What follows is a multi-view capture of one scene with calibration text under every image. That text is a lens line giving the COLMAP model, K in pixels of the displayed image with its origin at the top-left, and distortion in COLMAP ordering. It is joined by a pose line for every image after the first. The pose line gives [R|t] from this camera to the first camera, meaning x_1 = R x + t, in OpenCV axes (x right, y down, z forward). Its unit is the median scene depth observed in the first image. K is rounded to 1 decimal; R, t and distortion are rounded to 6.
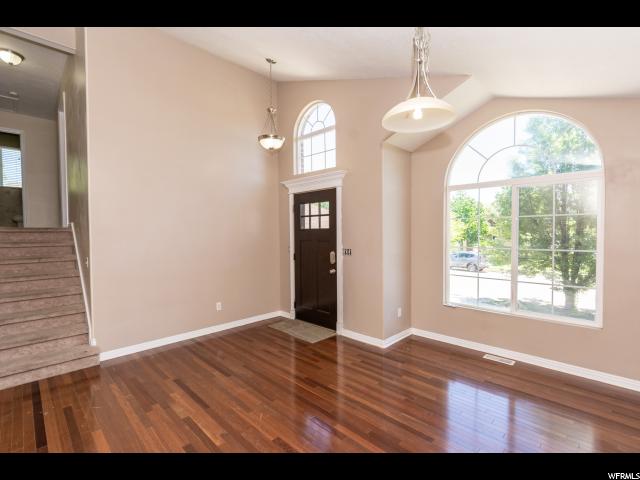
lens RADIAL K [[300.8, 0, 320.0], [0, 300.8, 240.0], [0, 0, 1]] dist [0.000192, 0.000008]
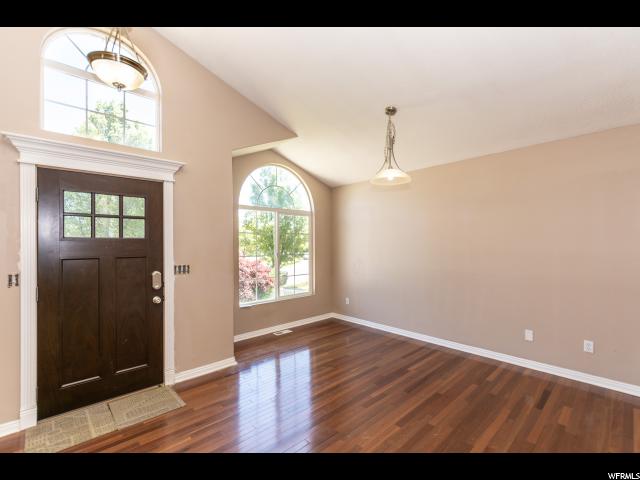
lens RADIAL K [[284.0, 0, 320.0], [0, 284.0, 240.0], [0, 0, 1]] dist [-0.009283, -0.000180]
pose [[0.038907, 0.017392, 0.999091, -0.596167], [0.027587, 0.999449, -0.018473, -0.012060], [-0.998862, 0.028280, 0.038405, 0.594945]]
